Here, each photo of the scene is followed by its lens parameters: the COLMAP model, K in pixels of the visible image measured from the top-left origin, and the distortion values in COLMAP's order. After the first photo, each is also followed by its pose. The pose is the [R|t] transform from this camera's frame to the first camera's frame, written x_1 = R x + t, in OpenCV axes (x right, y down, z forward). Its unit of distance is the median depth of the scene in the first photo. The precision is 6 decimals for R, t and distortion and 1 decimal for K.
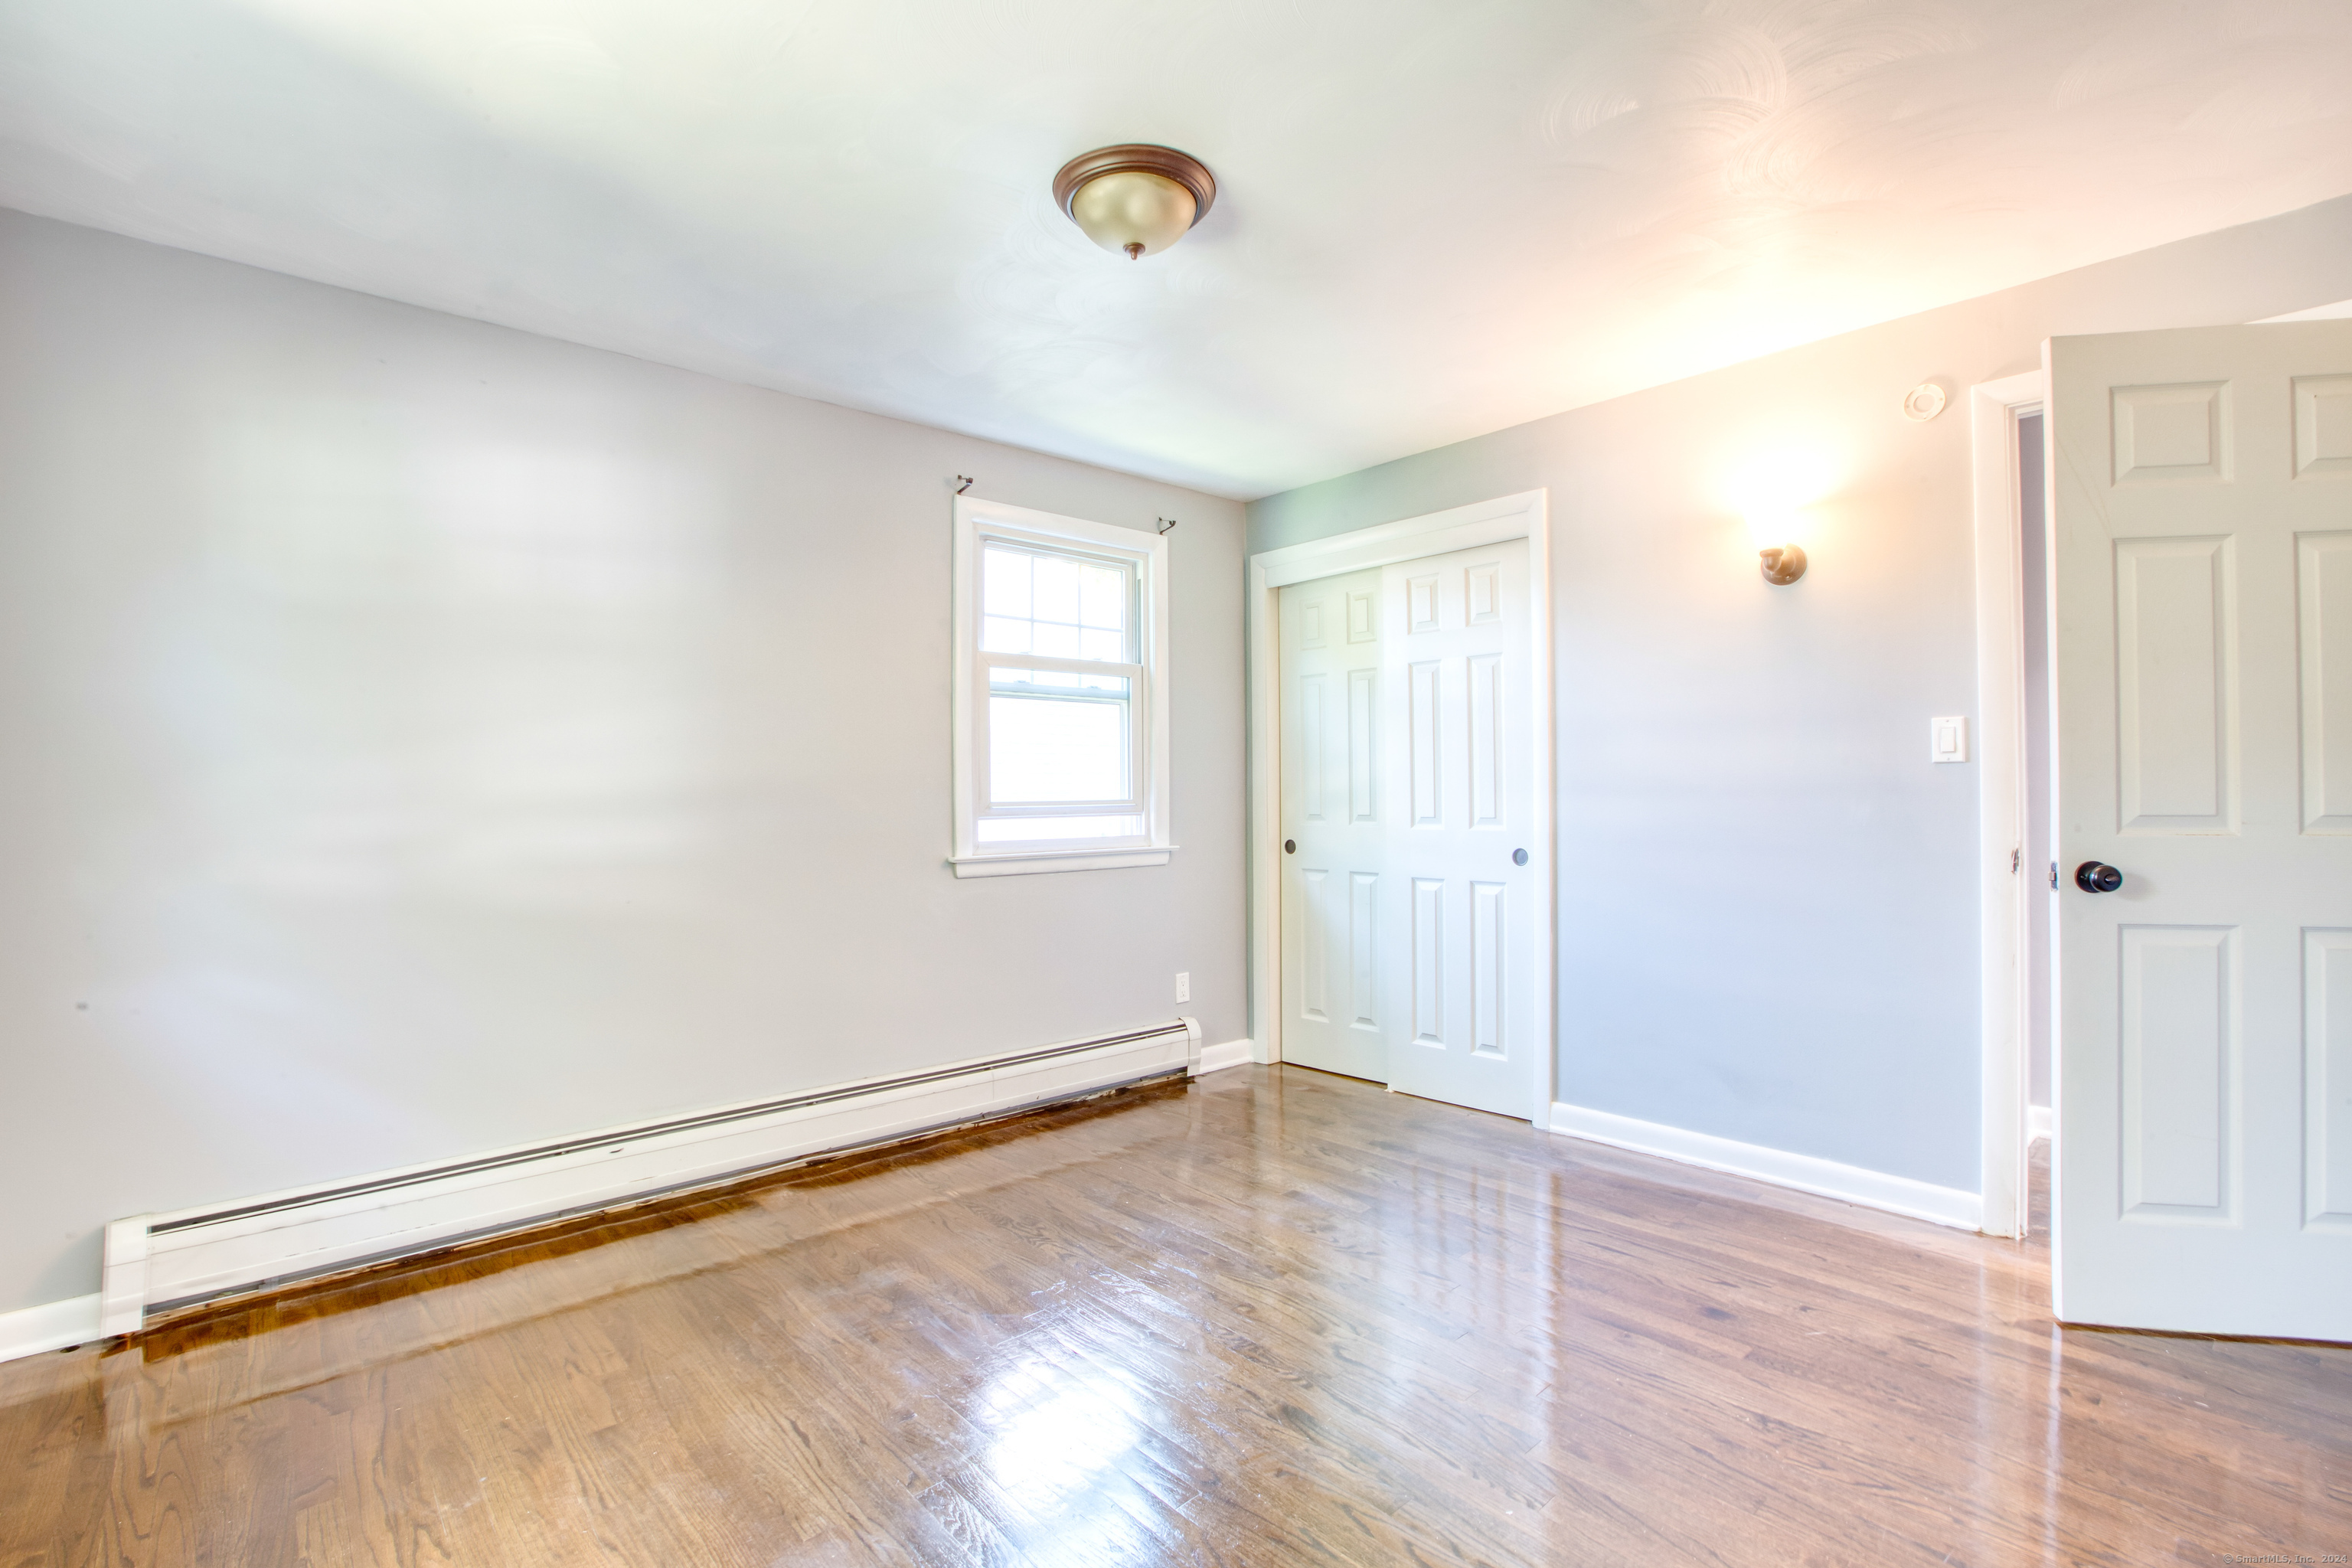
lens RADIAL K [[1061.2, 0, 1180.5], [0, 1061.2, 774.6], [0, 0, 1]] dist [-0.054267, 0.014900]
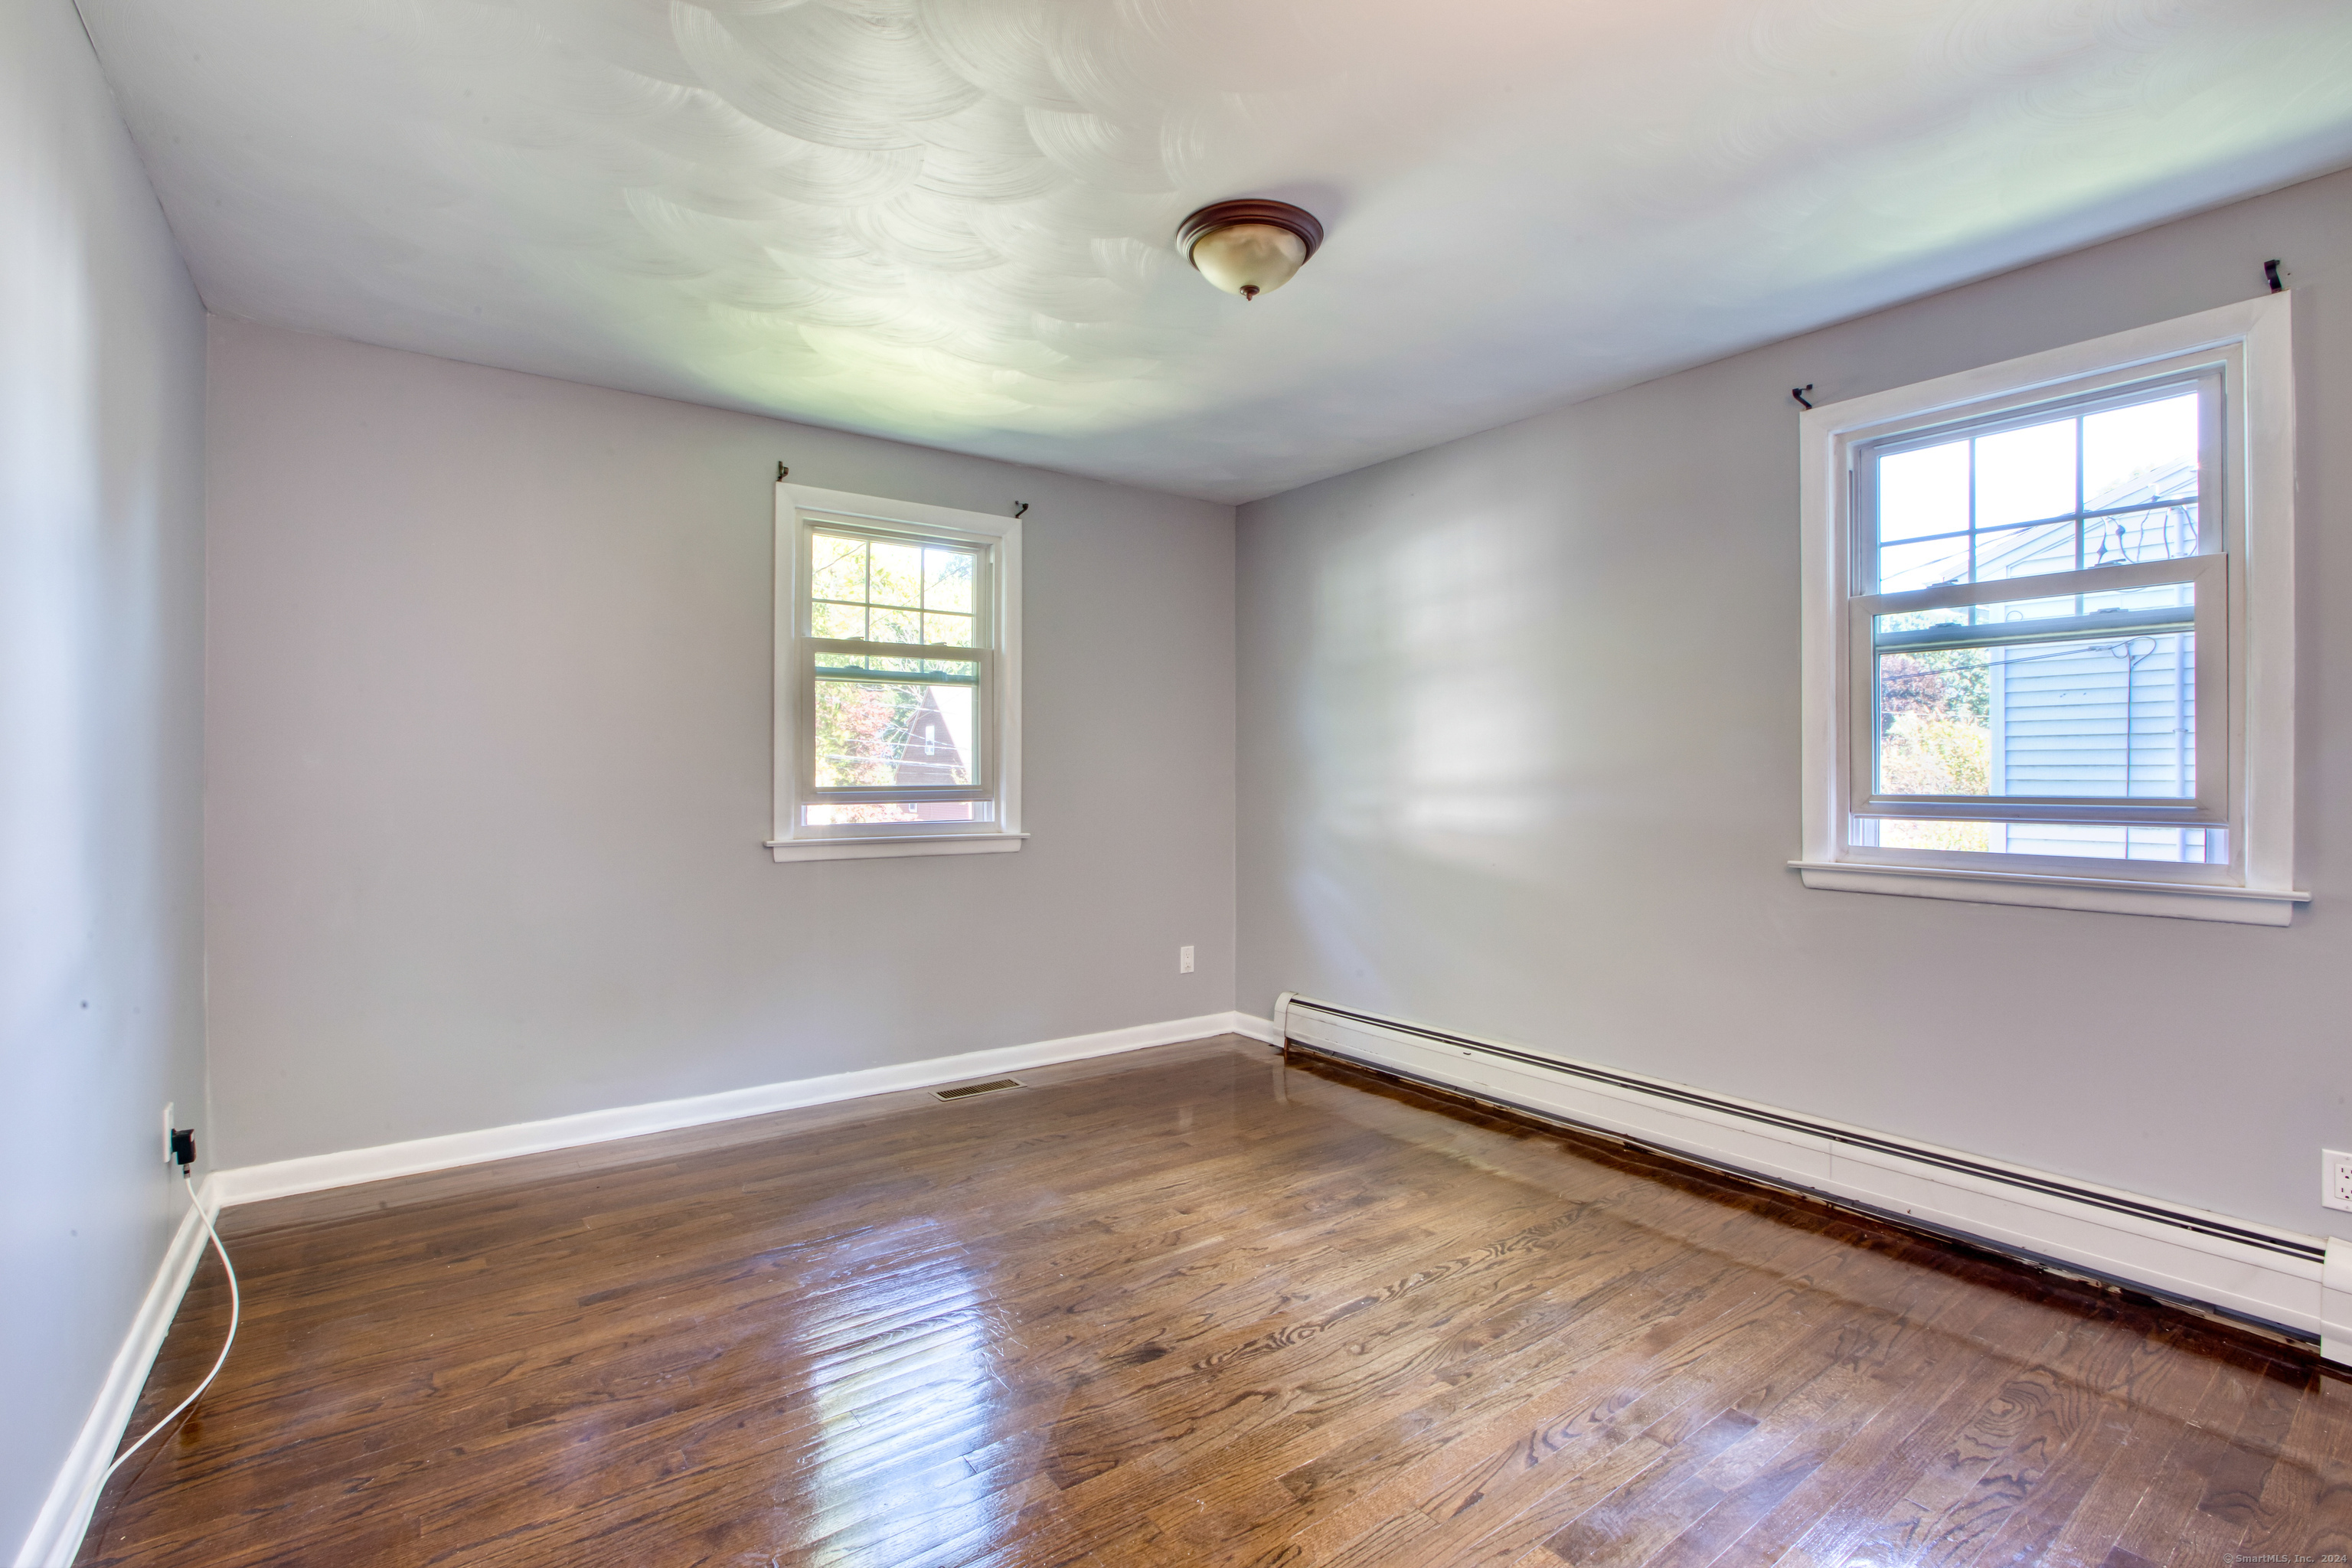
lens RADIAL K [[1061.2, 0, 1180.5], [0, 1061.2, 774.6], [0, 0, 1]] dist [-0.054267, 0.014900]
pose [[-0.088533, 0.004726, -0.996062, 0.692286], [0.007337, 0.999965, 0.004092, 0.006021], [0.996046, -0.006945, -0.088565, 0.664694]]
